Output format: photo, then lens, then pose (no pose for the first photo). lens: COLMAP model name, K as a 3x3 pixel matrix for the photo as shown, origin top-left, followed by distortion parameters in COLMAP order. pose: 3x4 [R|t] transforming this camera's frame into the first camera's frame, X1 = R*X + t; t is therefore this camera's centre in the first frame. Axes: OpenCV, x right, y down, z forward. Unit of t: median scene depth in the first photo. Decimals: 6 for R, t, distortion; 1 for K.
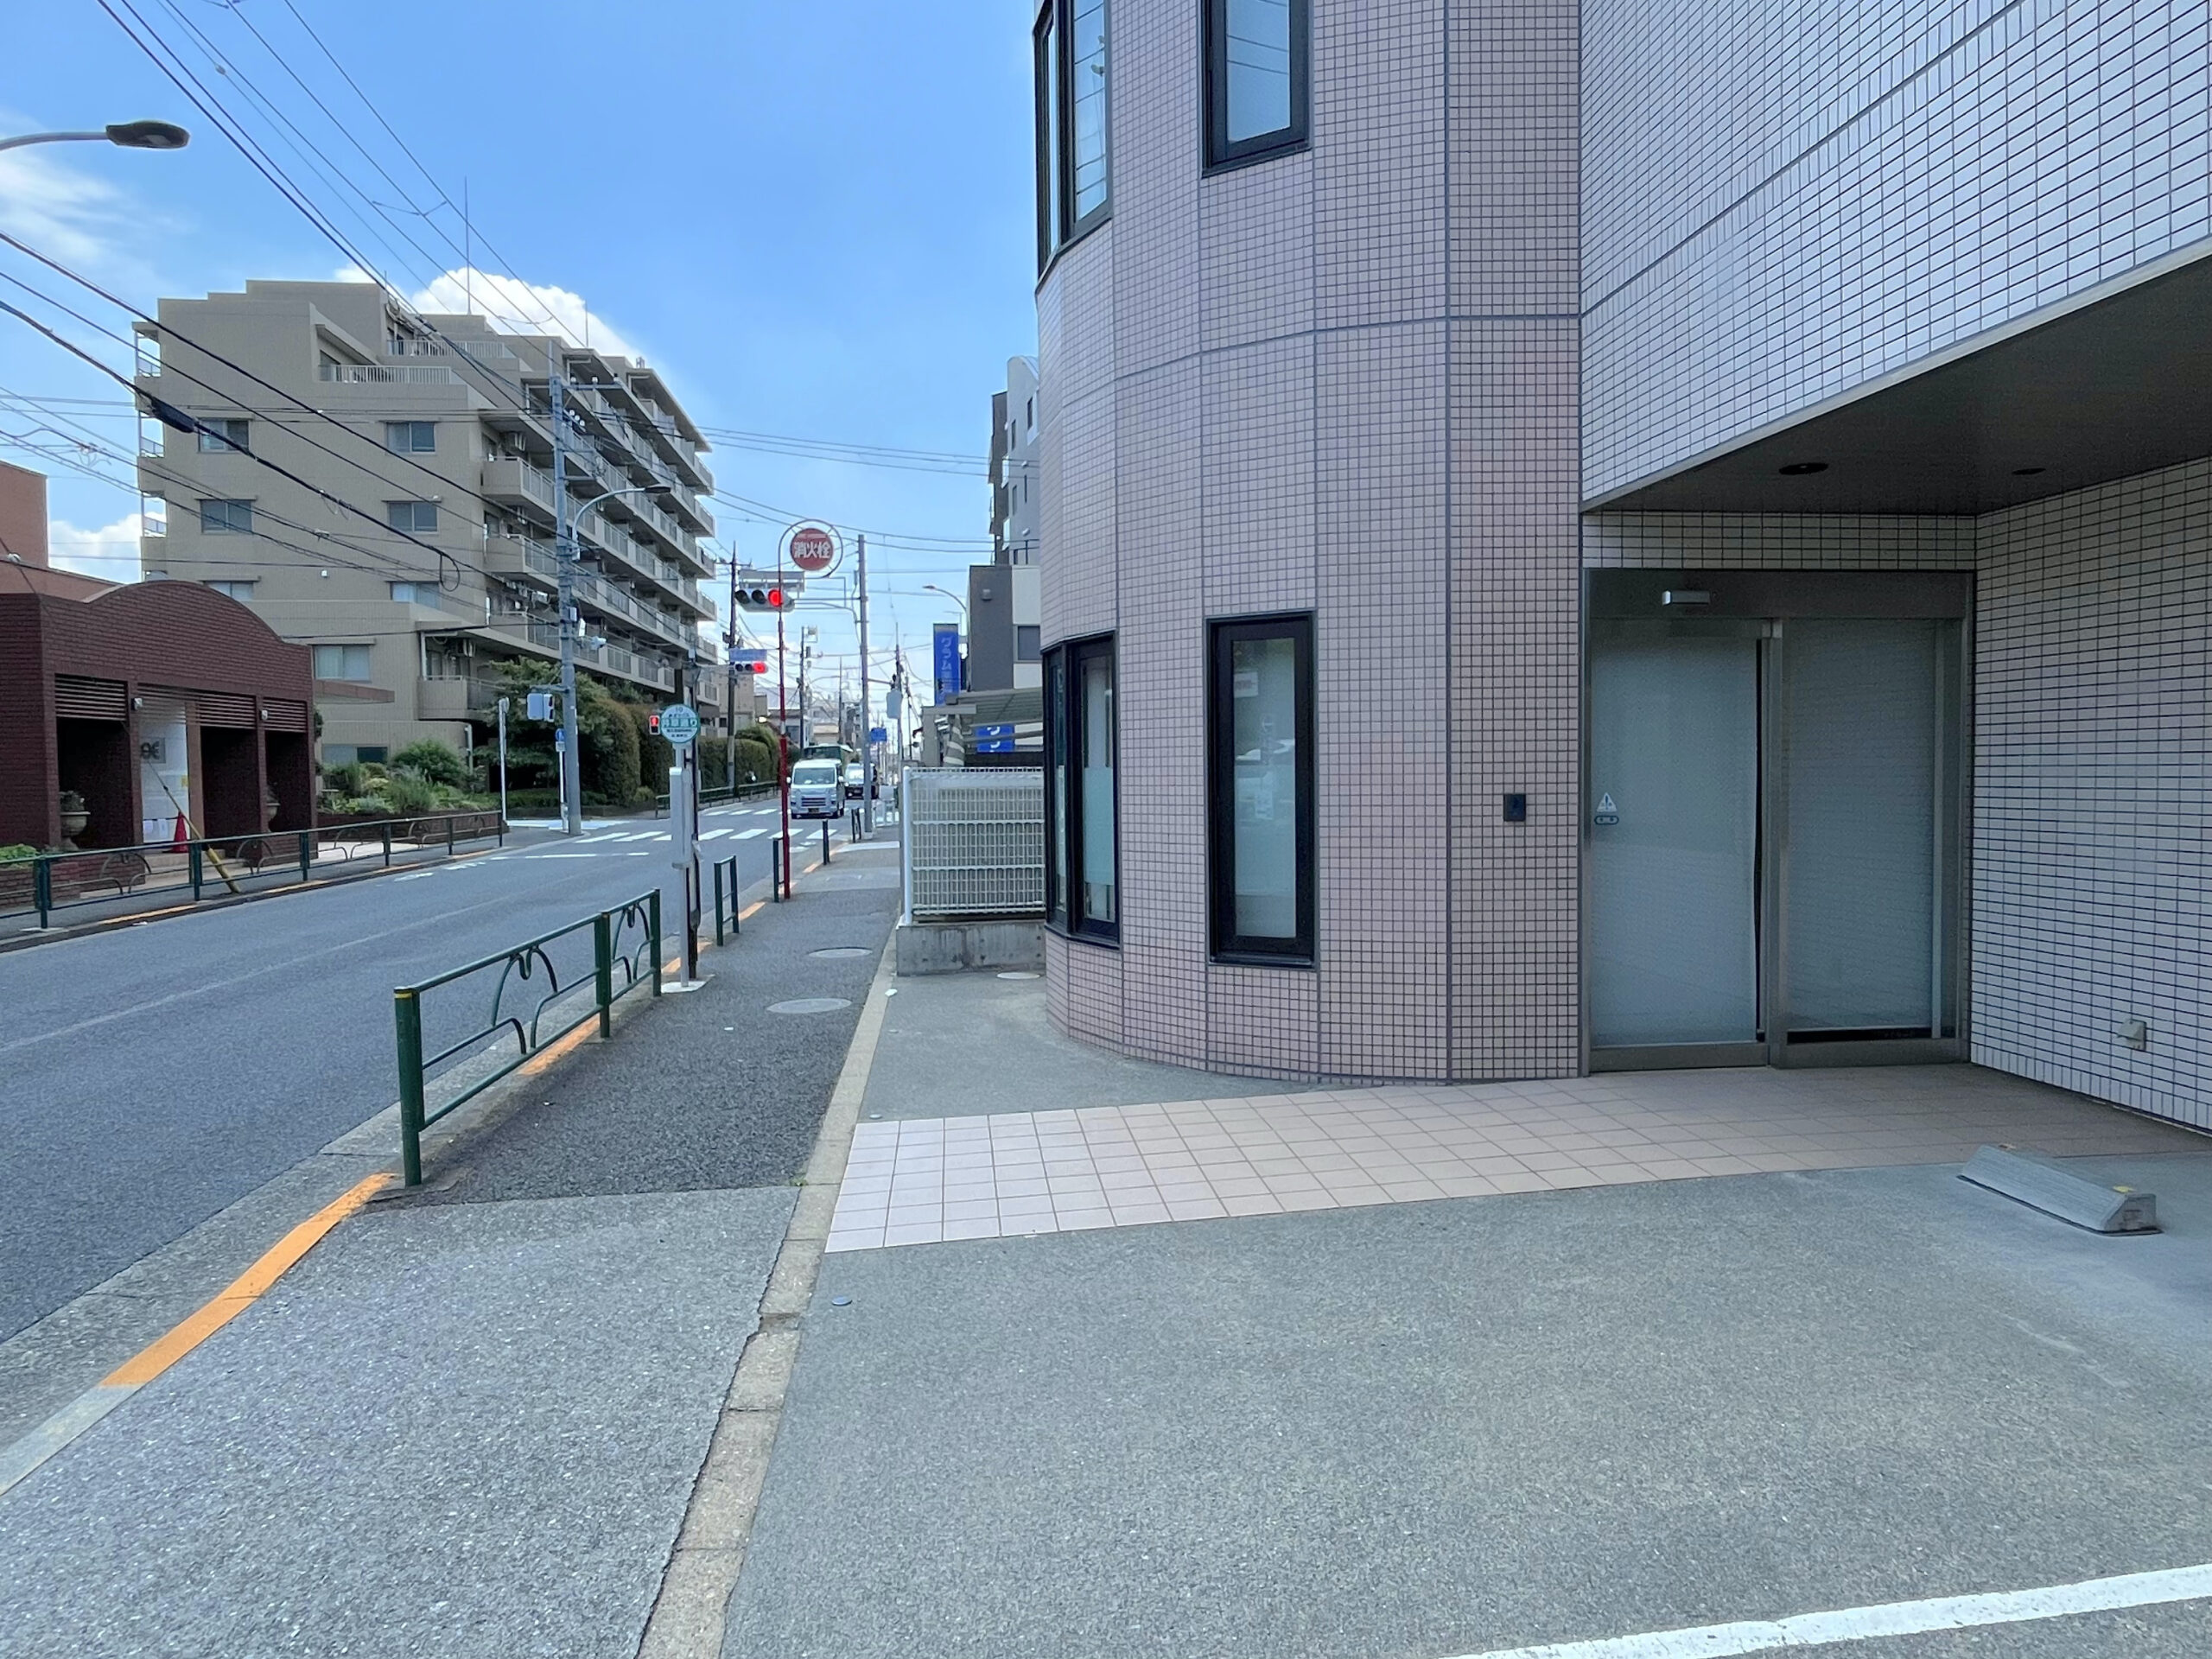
lens RADIAL K [[1327.9, 0, 1106.0], [0, 1327.9, 829.5], [0, 0, 1]] dist [-0.001378, -0.001559]
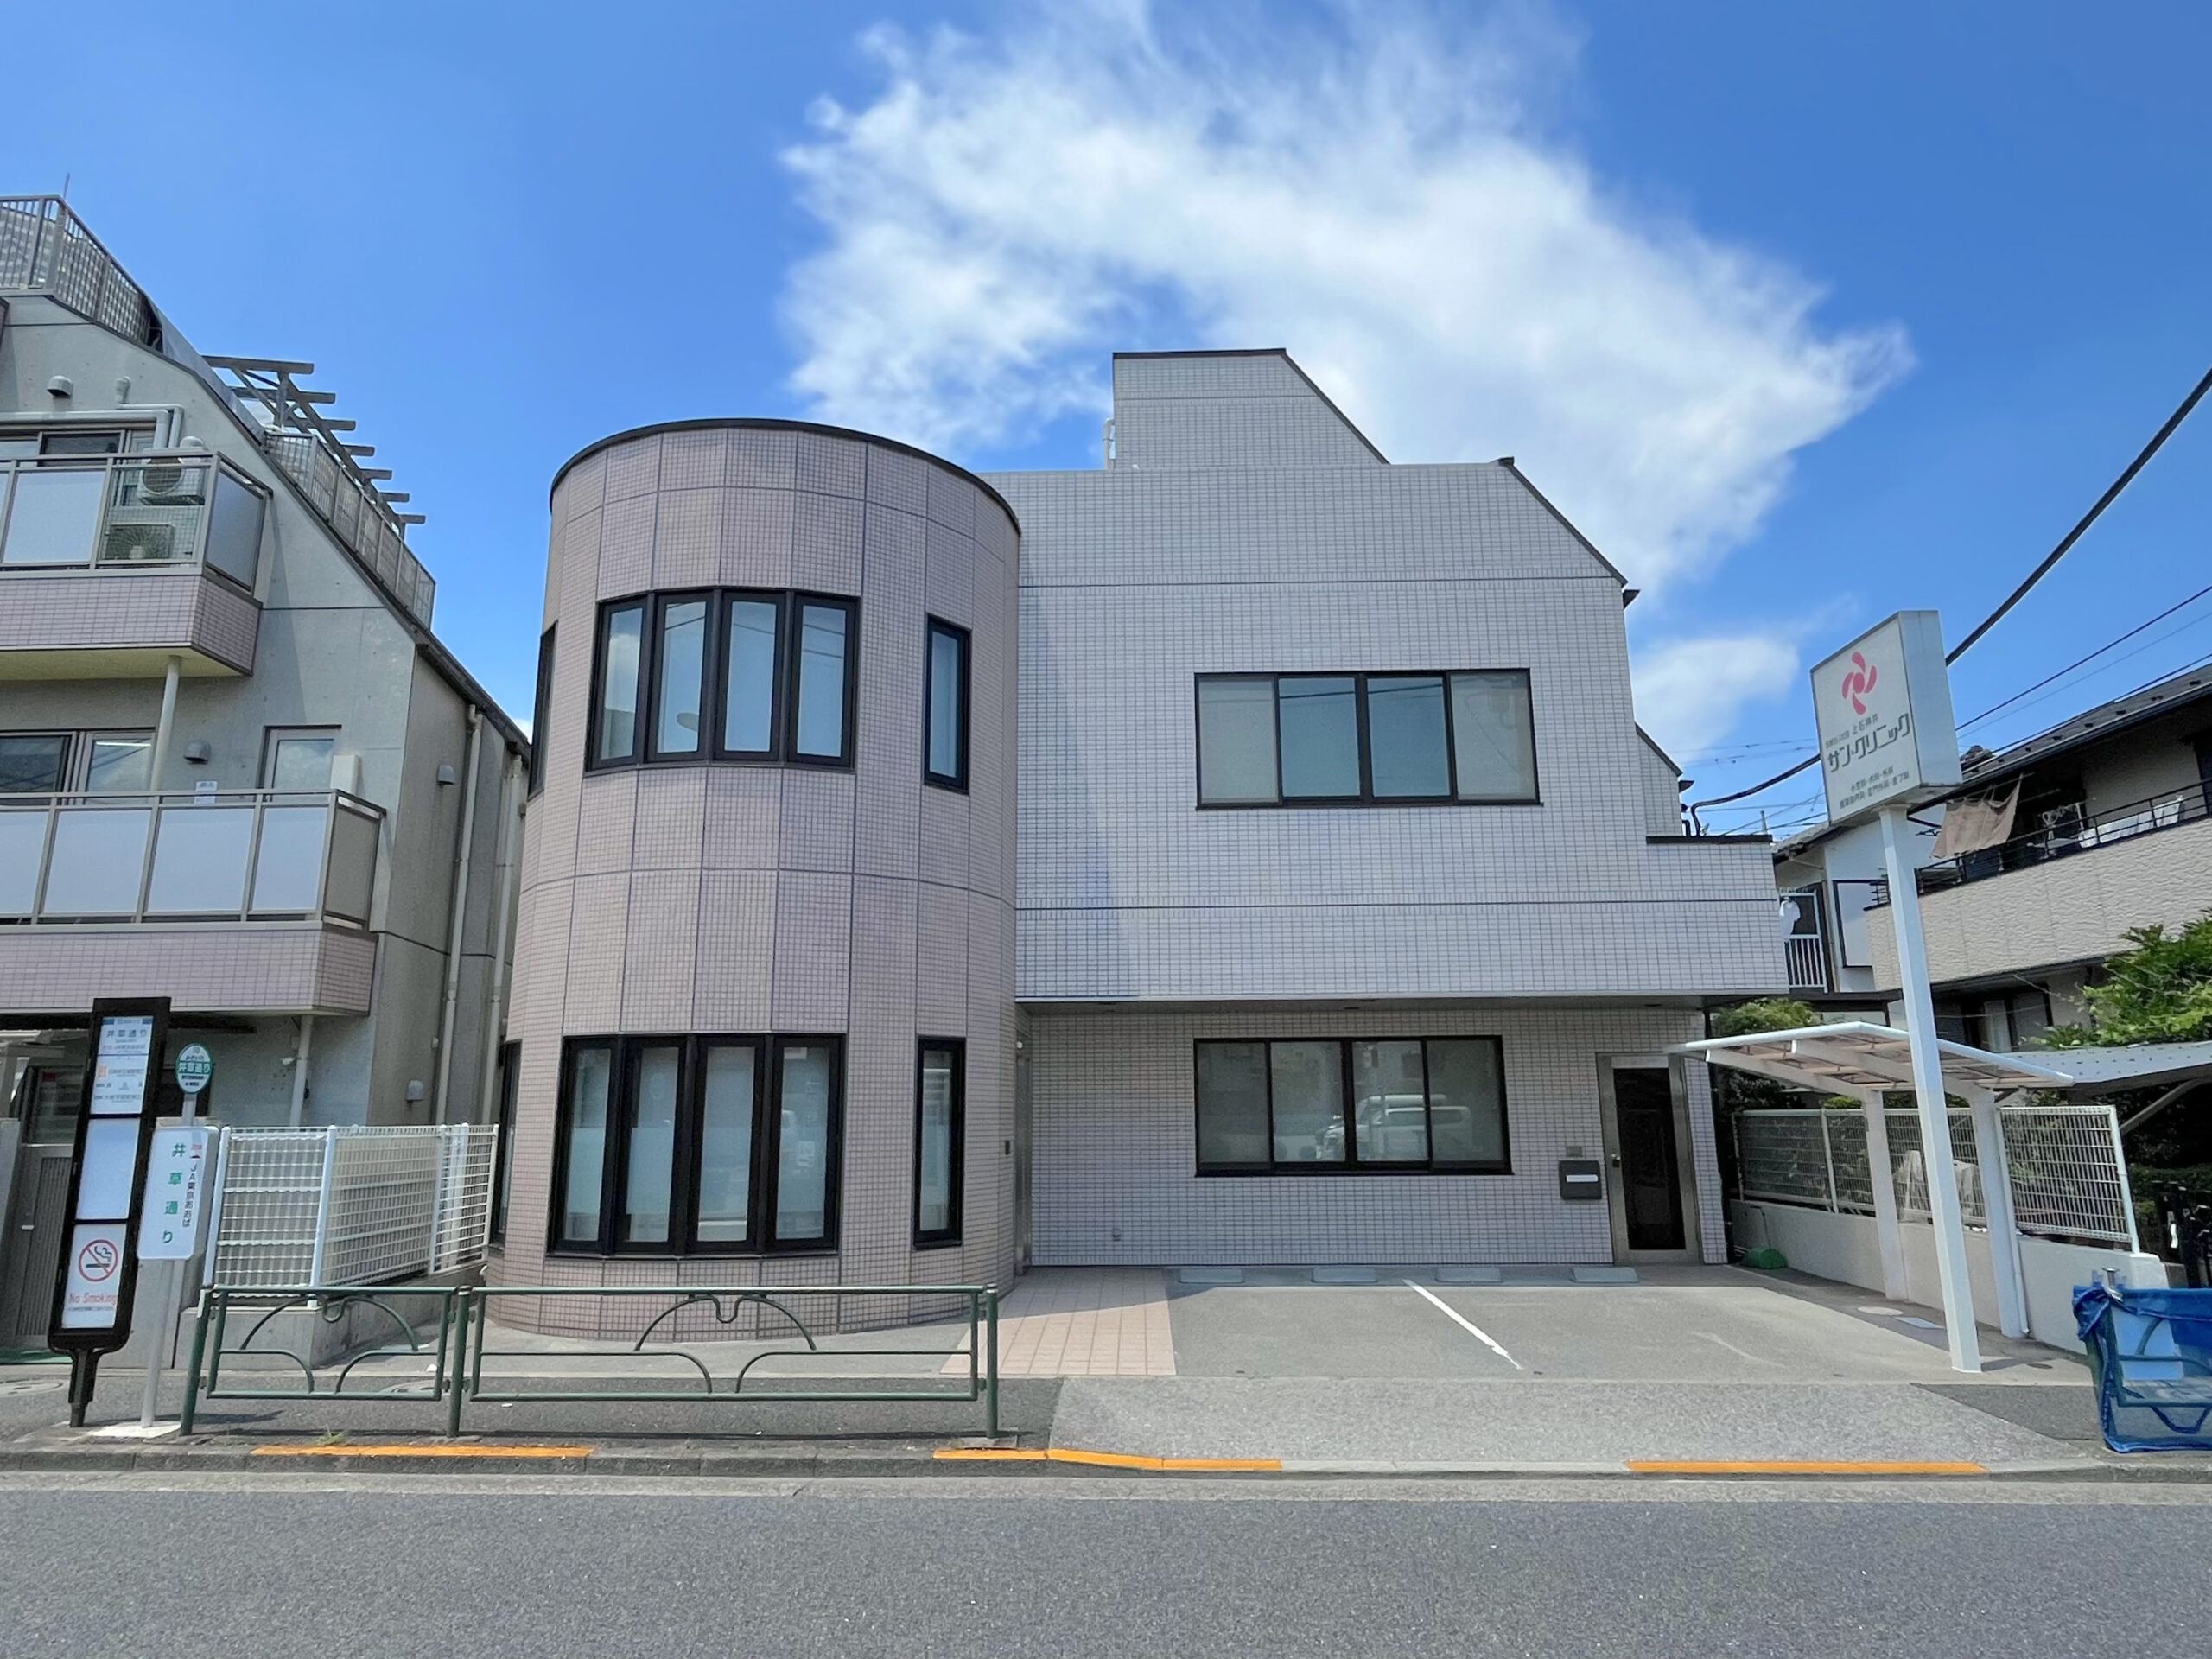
lens RADIAL K [[1336.3, 0, 1106.0], [0, 1336.3, 829.5], [0, 0, 1]] dist [-0.002263, 0.000199]
pose [[0.141588, 0.217666, 0.965699, -1.934045], [0.048190, 0.972854, -0.226345, -0.022679], [-0.988752, 0.078585, 0.127255, 0.653316]]
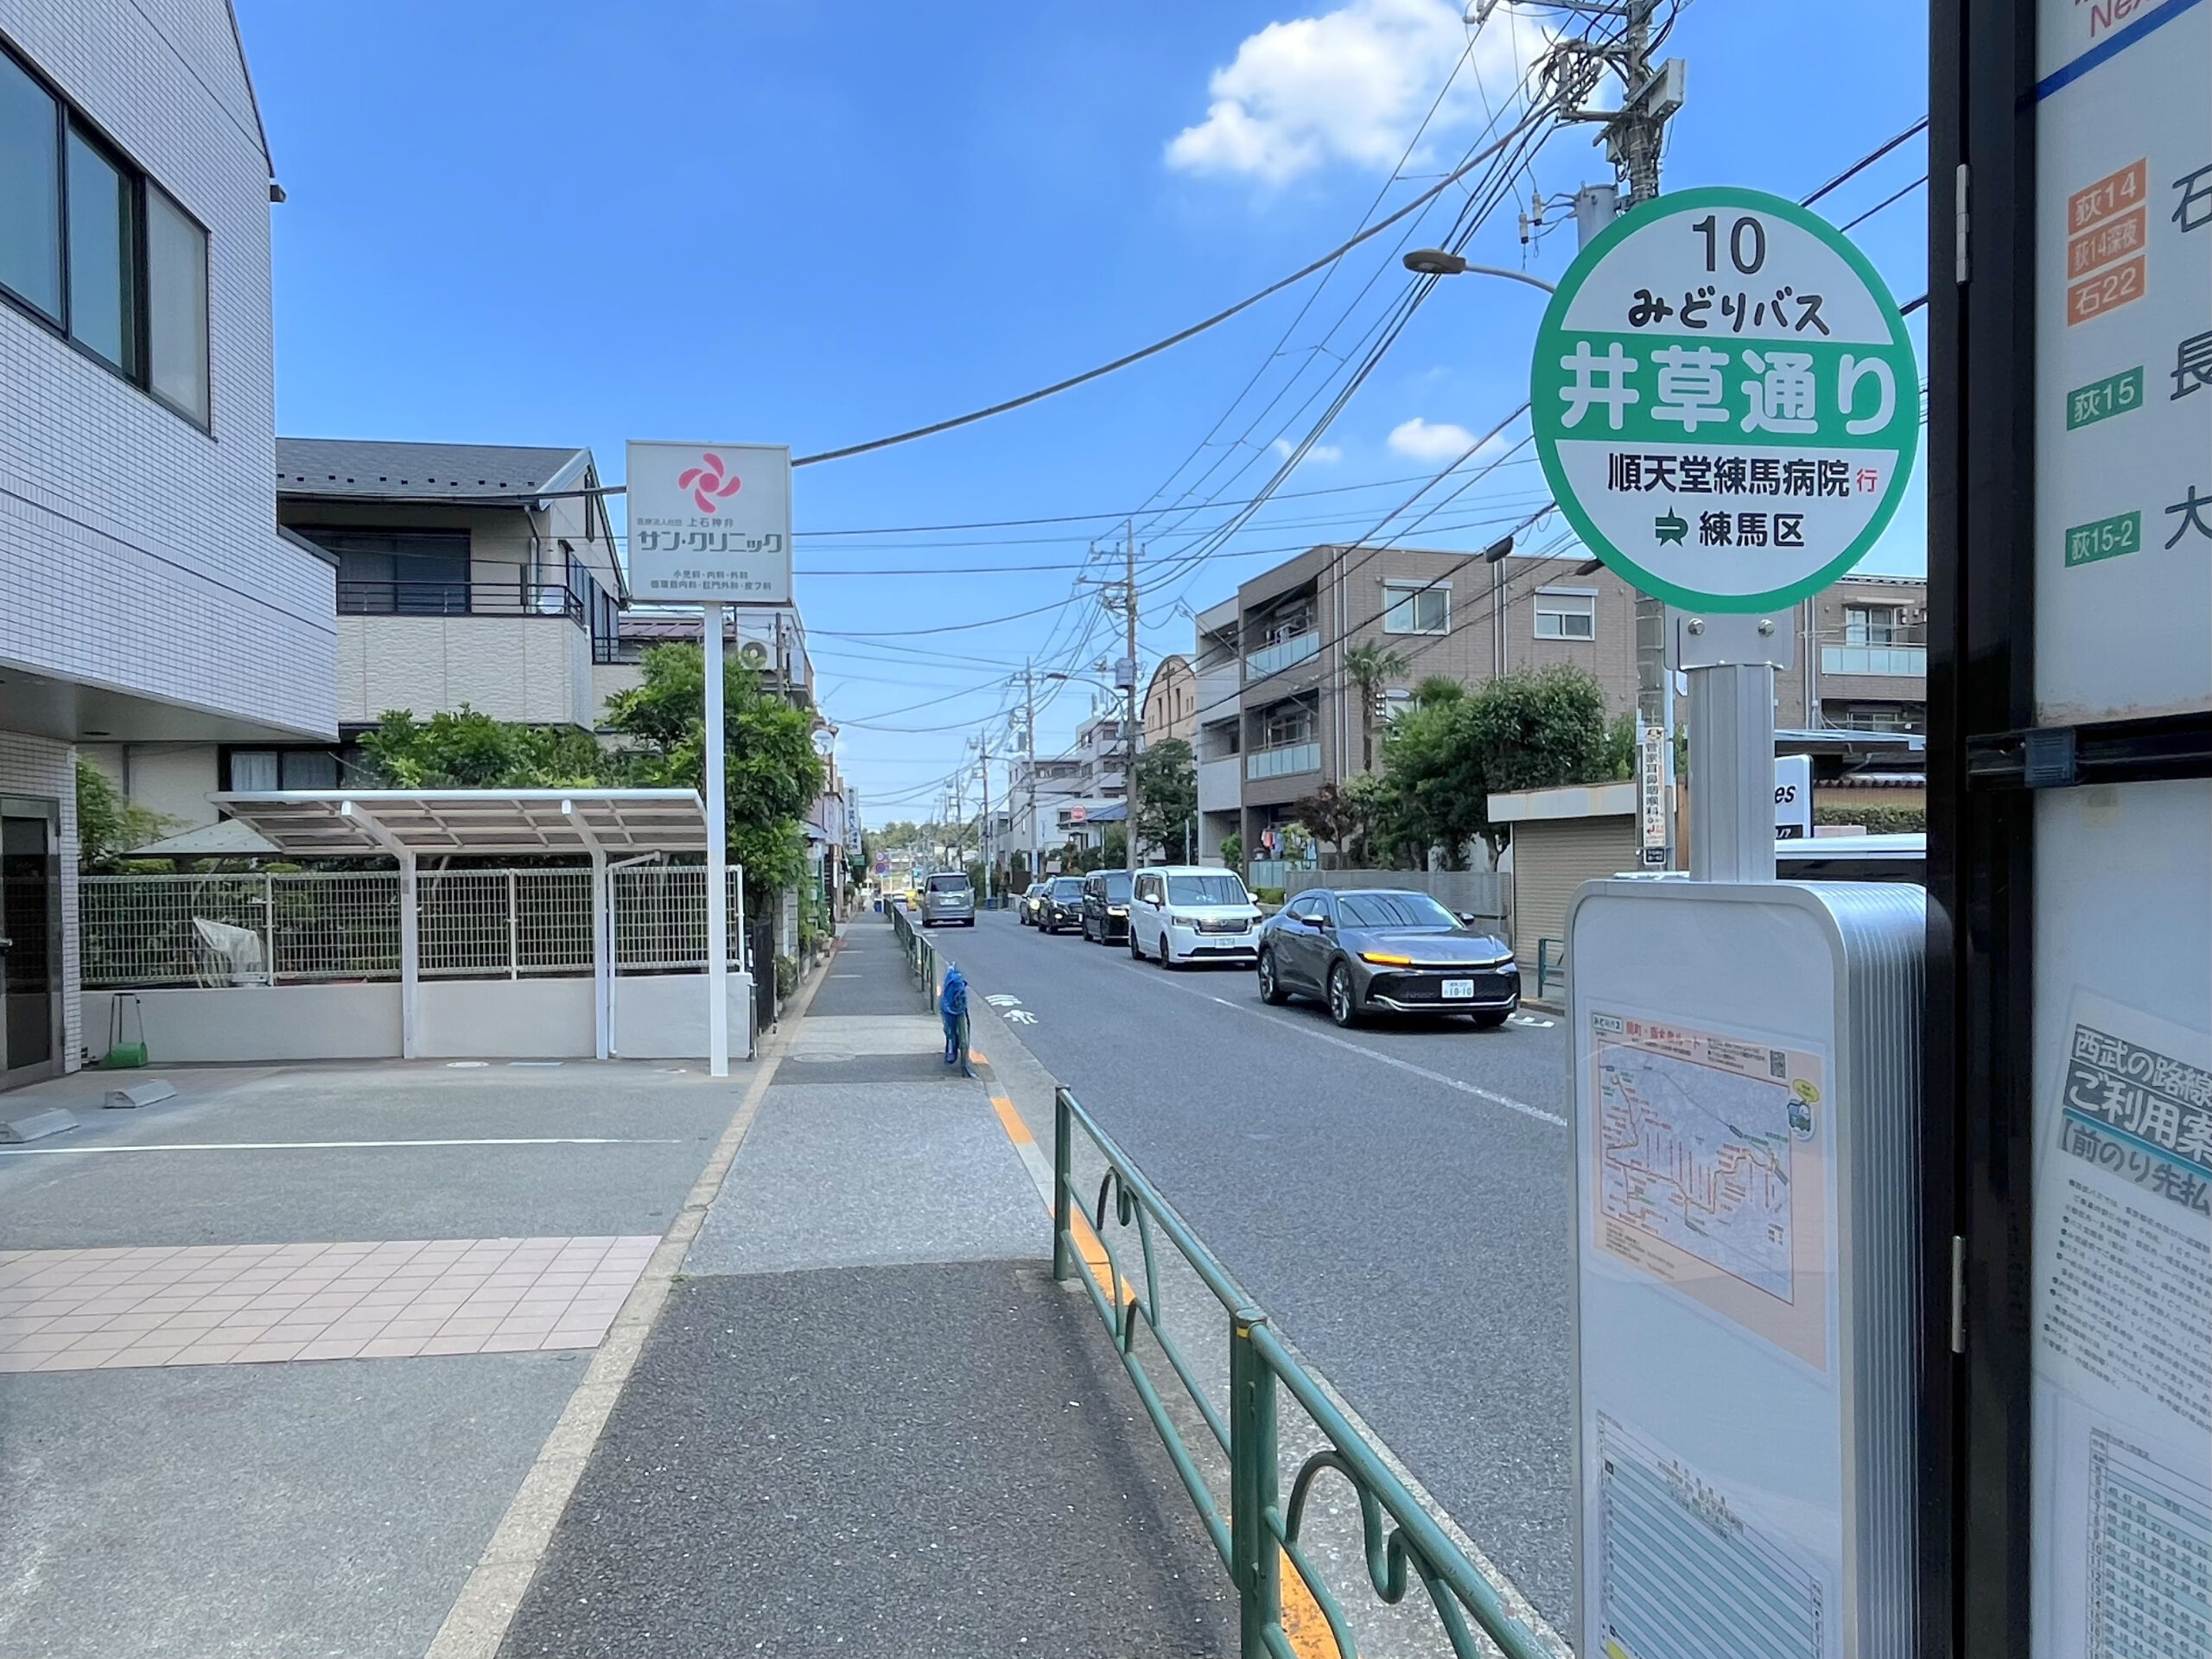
lens RADIAL K [[1422.4, 0, 1103.3], [0, 1422.4, 874.8], [0, 0, 1]] dist [0.001338, 0.001048]
pose [[-0.998629, 0.027040, -0.044812, -0.507233], [0.024694, 0.998337, 0.052099, -0.098133], [0.046146, 0.050921, -0.997636, 2.048596]]
